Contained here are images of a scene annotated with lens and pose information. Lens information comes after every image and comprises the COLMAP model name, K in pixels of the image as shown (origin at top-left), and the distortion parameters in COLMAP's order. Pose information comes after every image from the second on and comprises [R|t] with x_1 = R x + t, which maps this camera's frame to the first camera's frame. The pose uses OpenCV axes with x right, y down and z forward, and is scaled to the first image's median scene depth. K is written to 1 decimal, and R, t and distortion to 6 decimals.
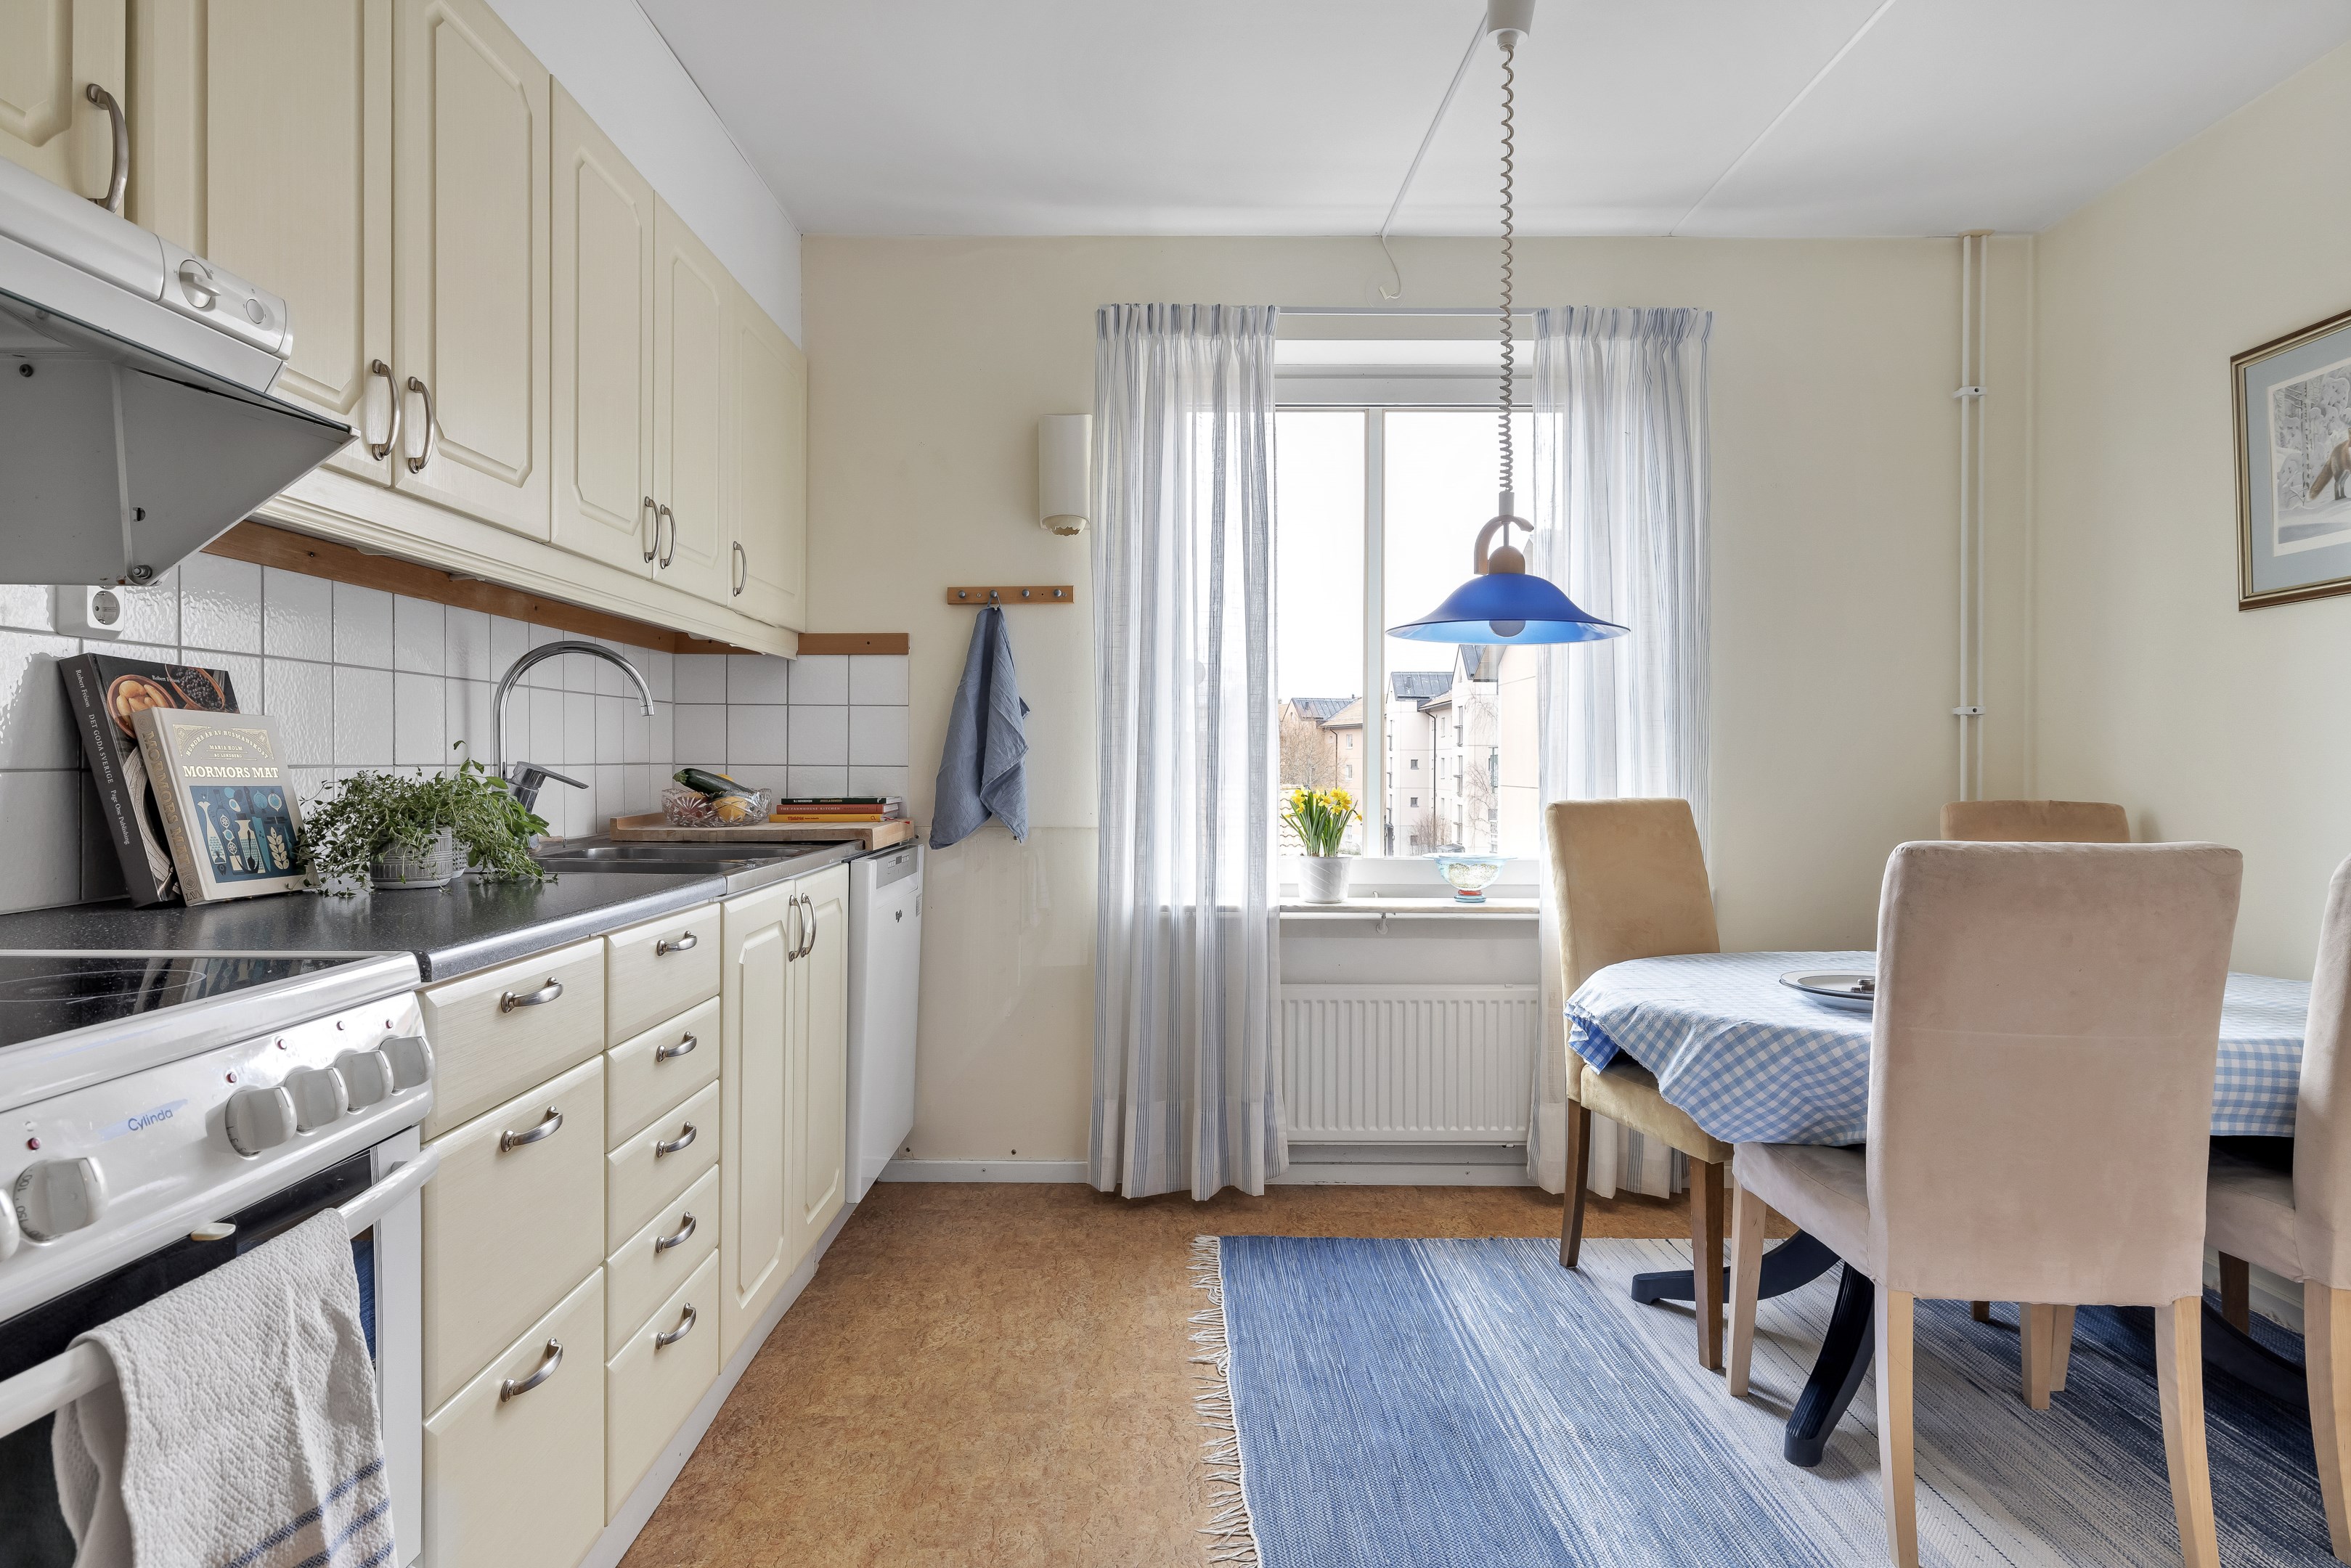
lens RADIAL K [[1366.4, 0, 1177.9], [0, 1366.4, 765.4], [0, 0, 1]] dist [-0.002895, 0.000355]
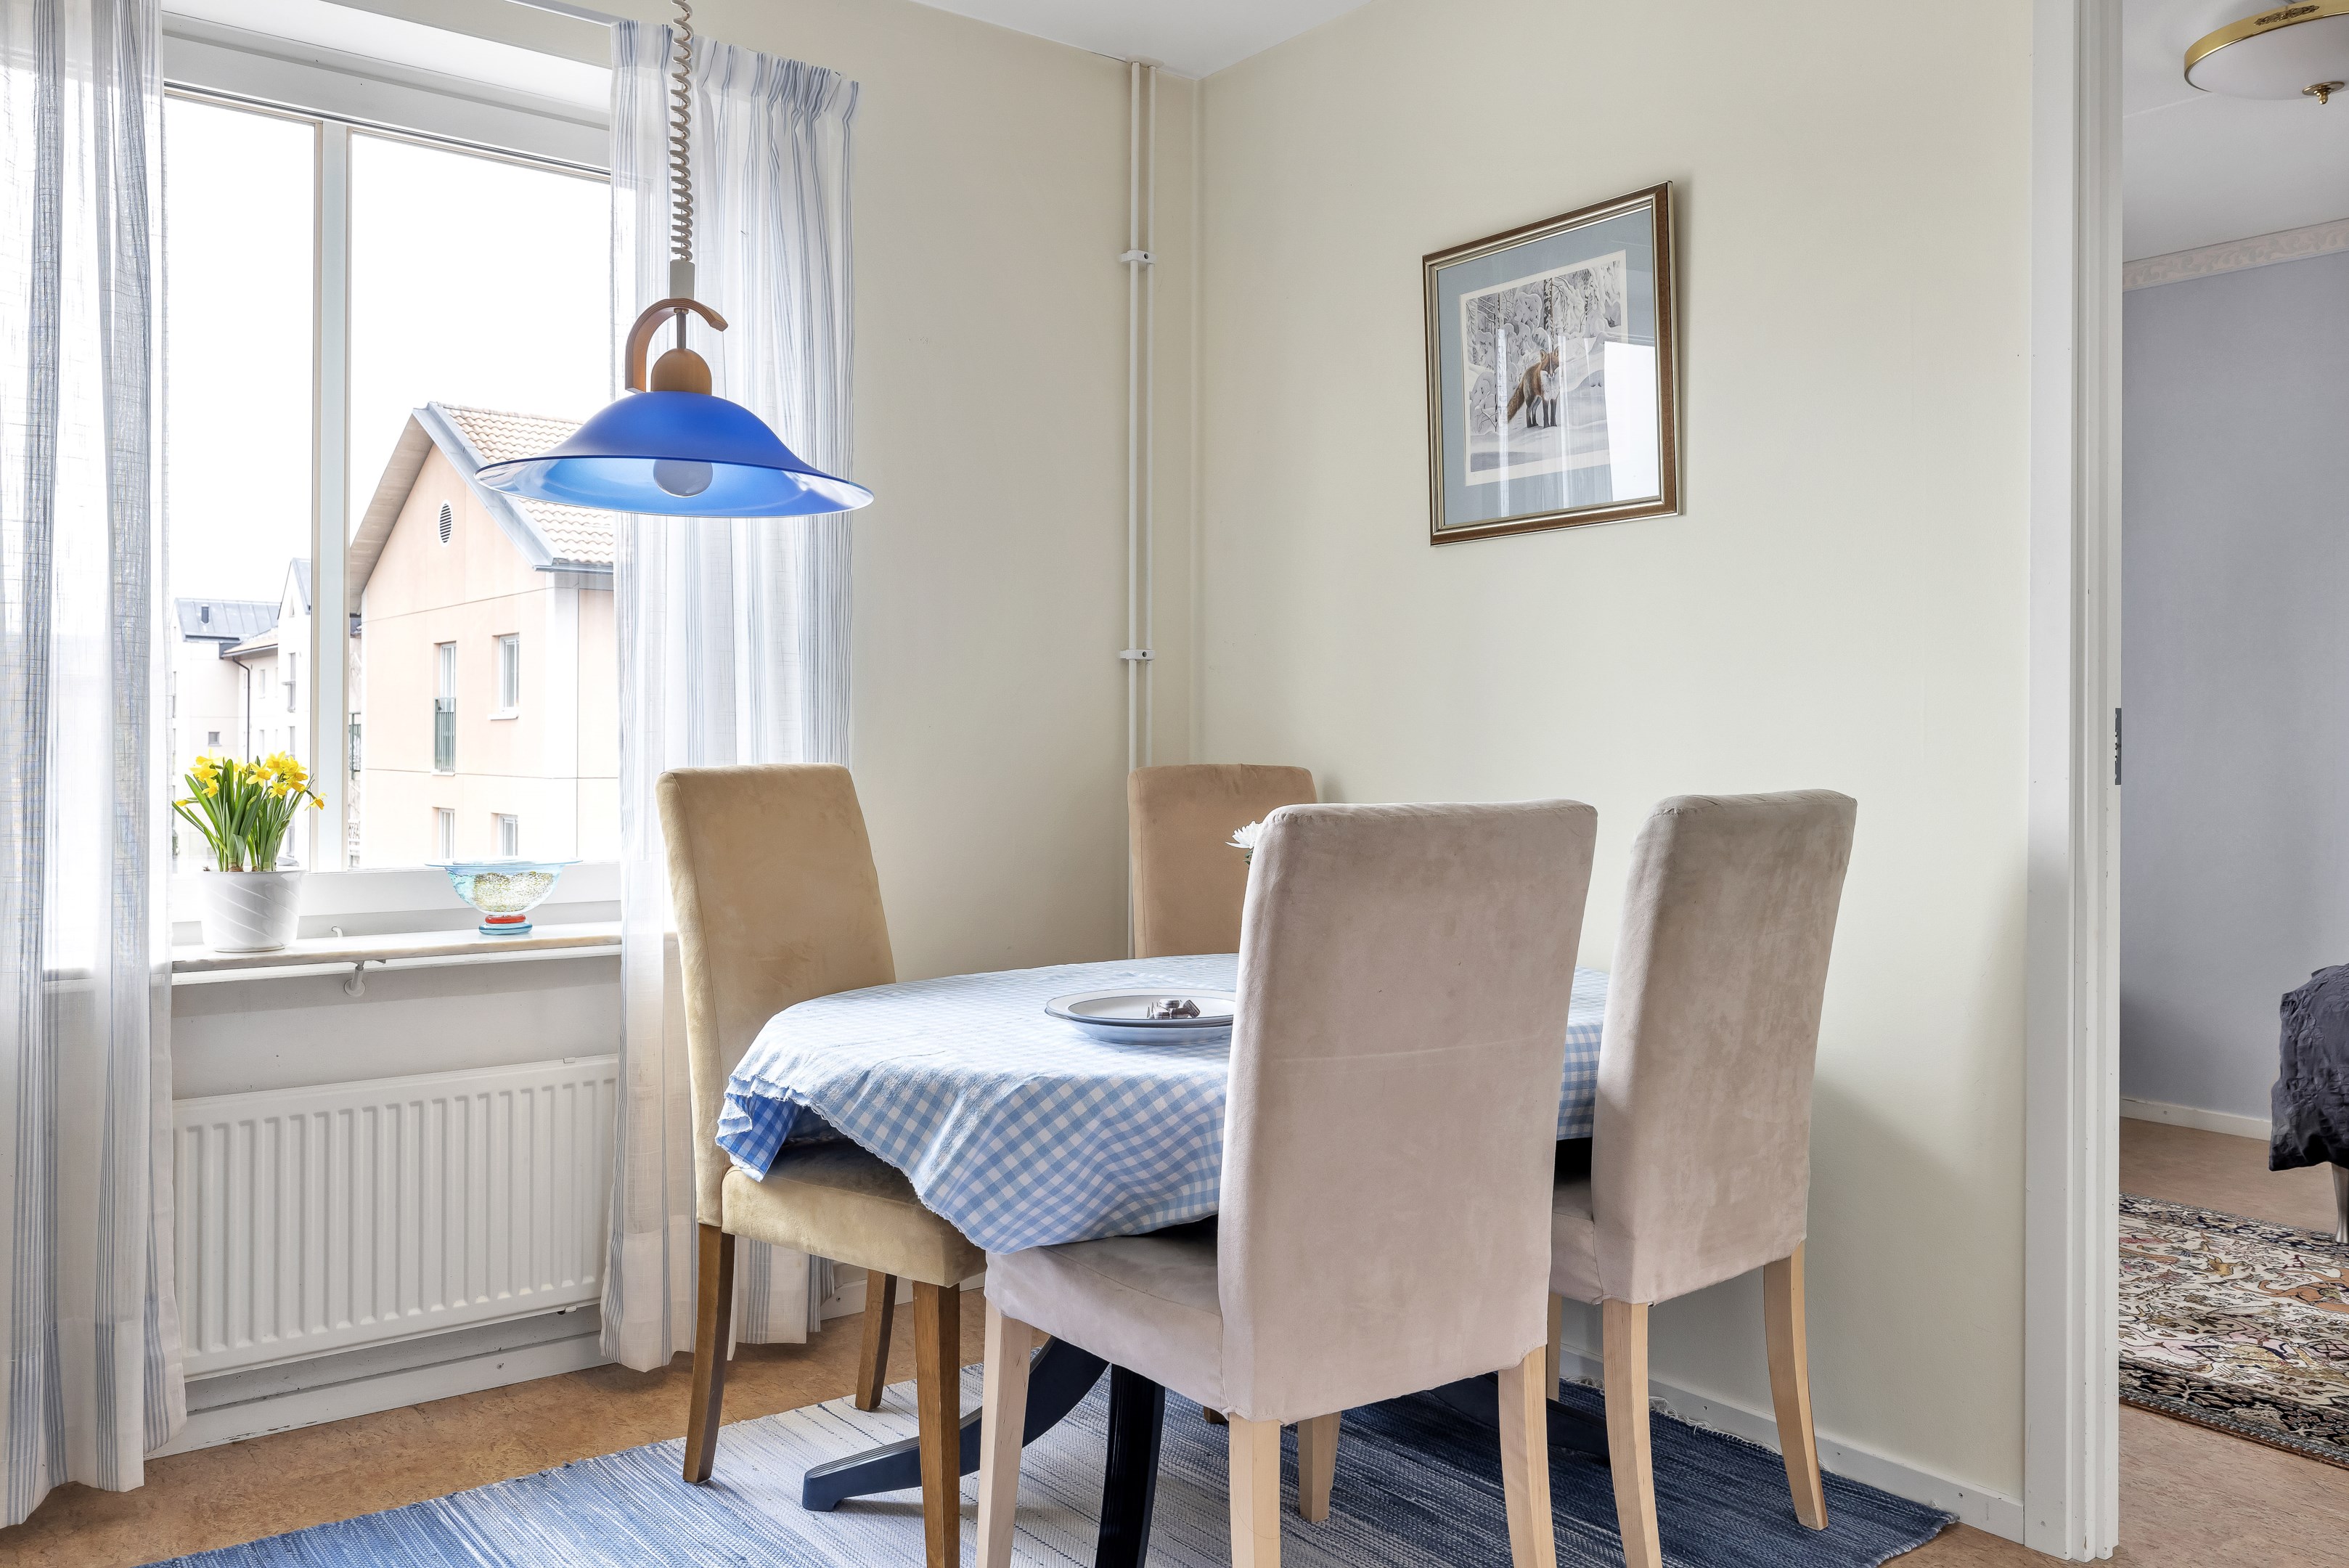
lens RADIAL K [[1817.9, 0, 1187.9], [0, 1817.9, 730.1], [0, 0, 1]] dist [0.000869, -0.004101]
pose [[0.781731, 0.004464, 0.623600, -0.070293], [0.000047, 0.999974, -0.007218, 0.013509], [-0.623616, 0.005672, 0.781710, 0.163928]]
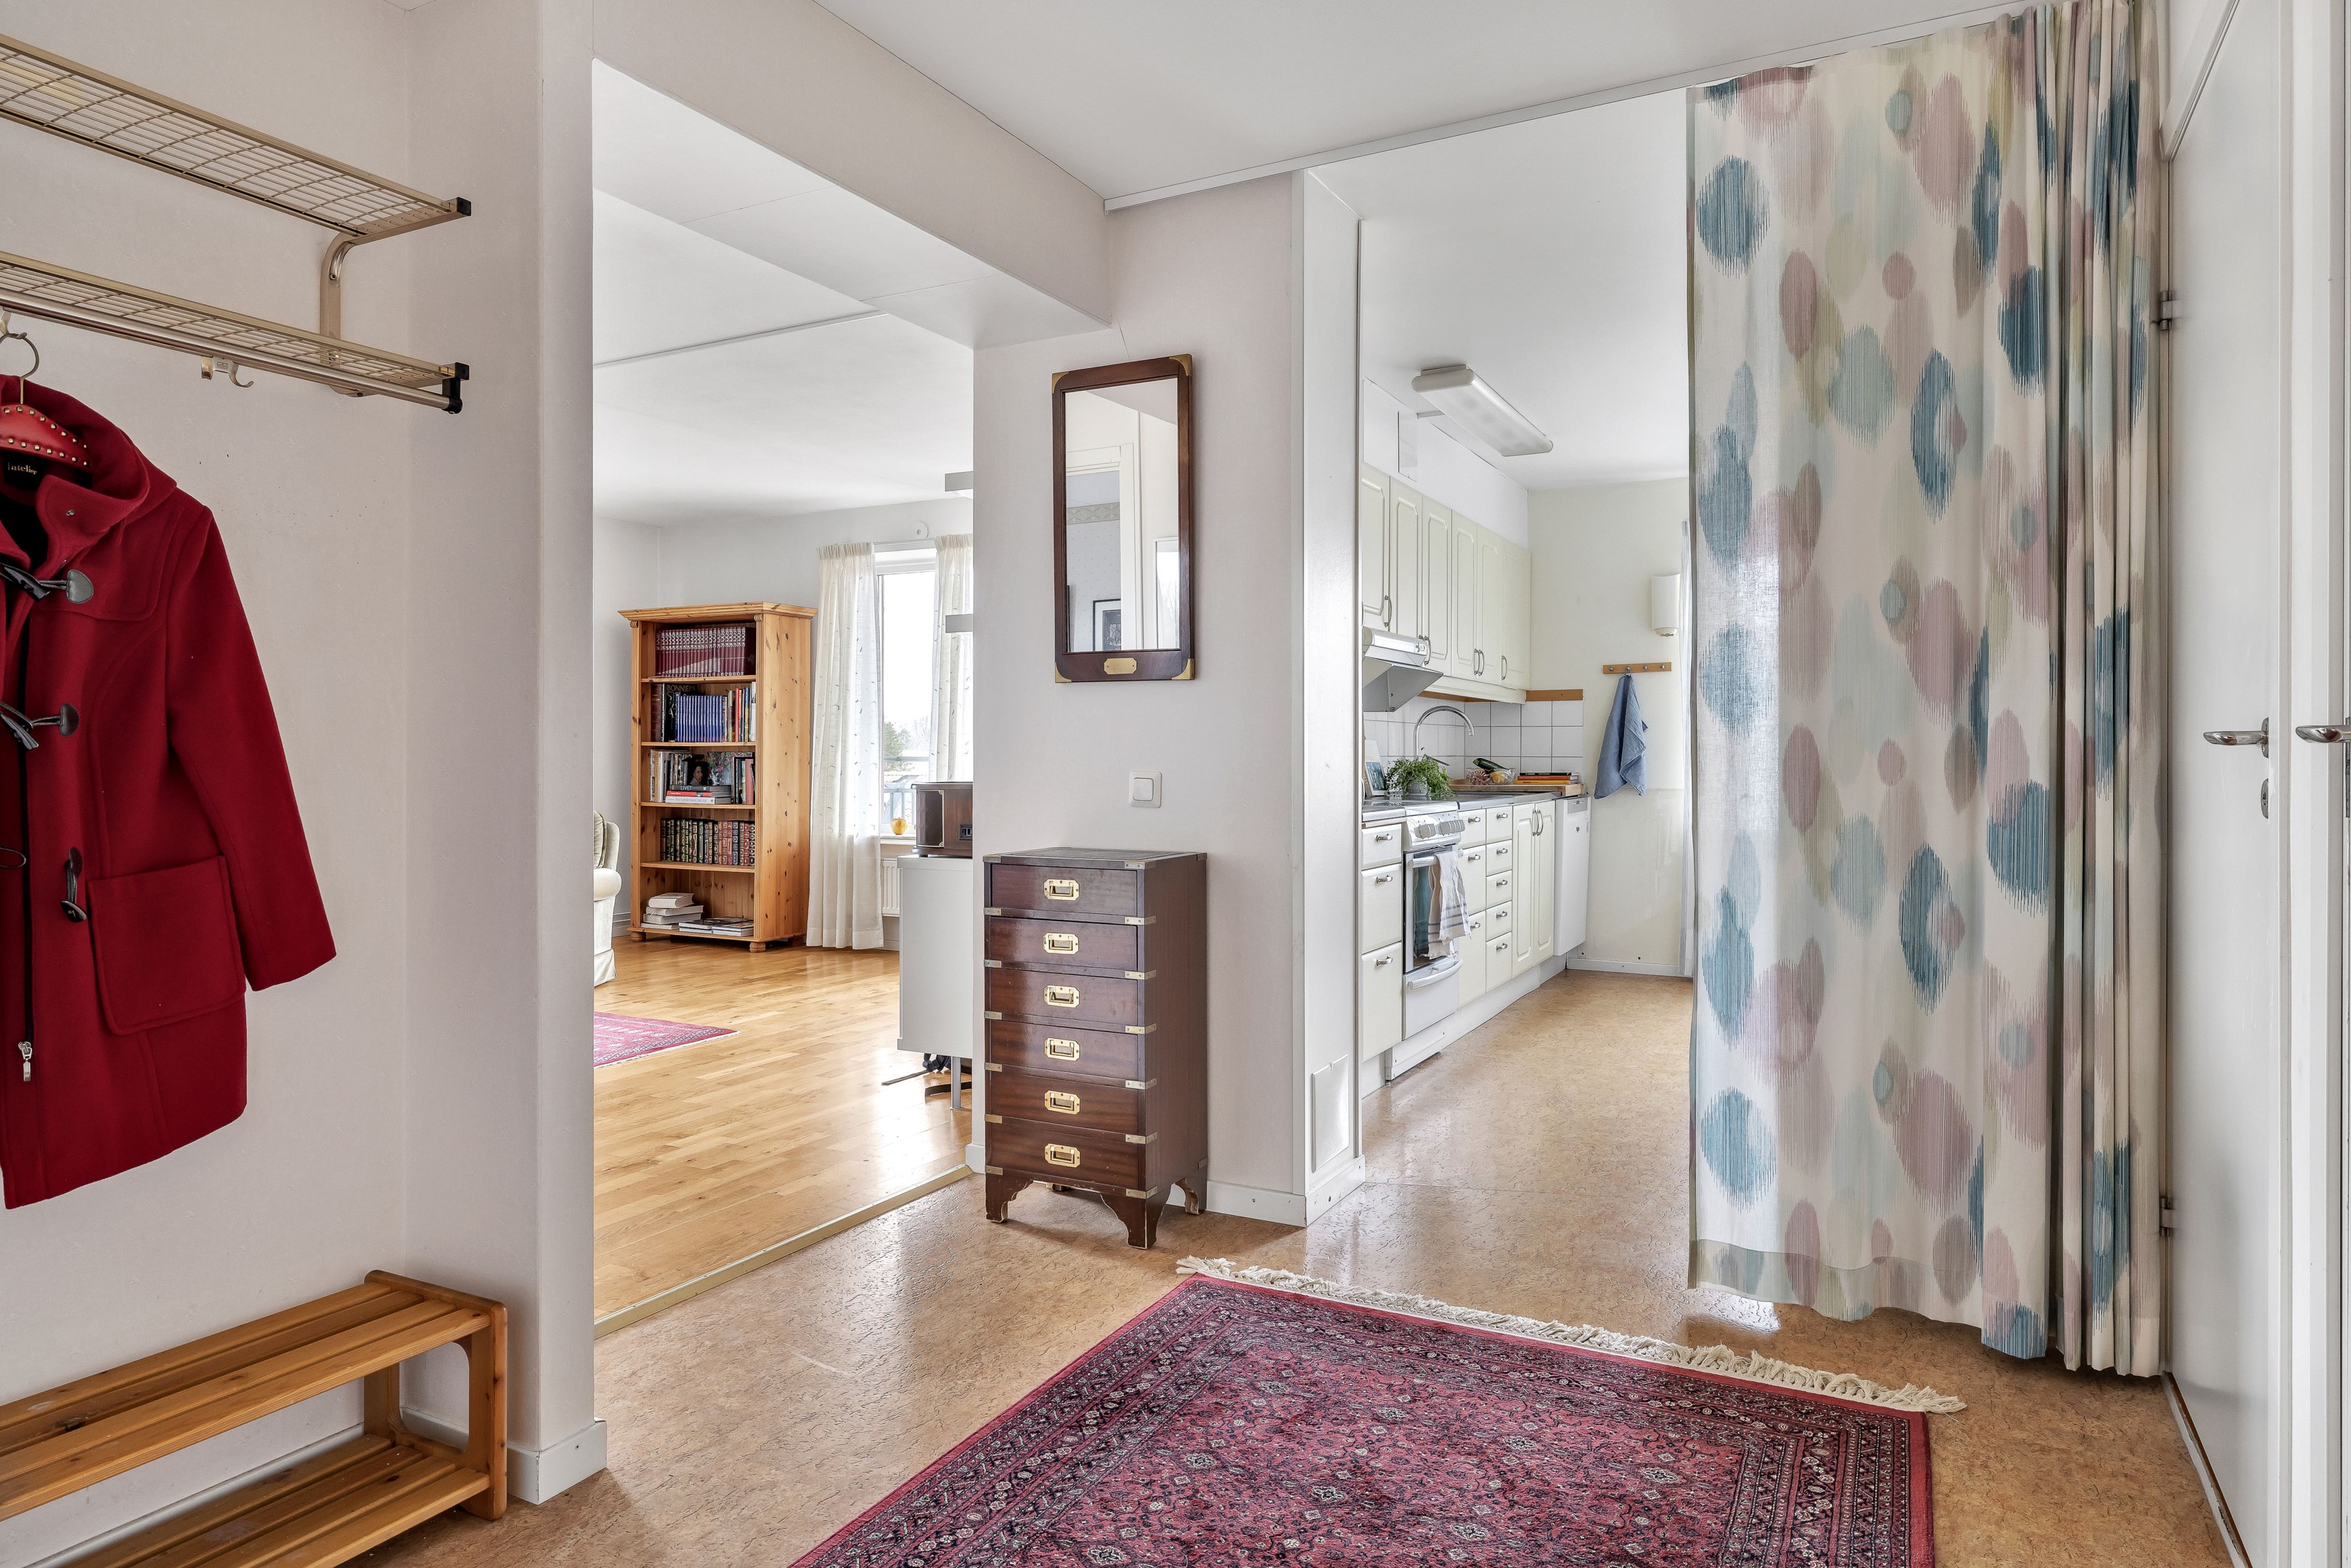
lens RADIAL K [[1366.4, 0, 1181.9], [0, 1366.4, 762.0], [0, 0, 1]] dist [-0.002895, 0.000355]
pose [[0.885961, -0.000608, -0.463760, 0.218787], [0.001592, 0.999997, 0.001731, 0.003889], [0.463757, -0.002272, 0.885959, -1.086134]]
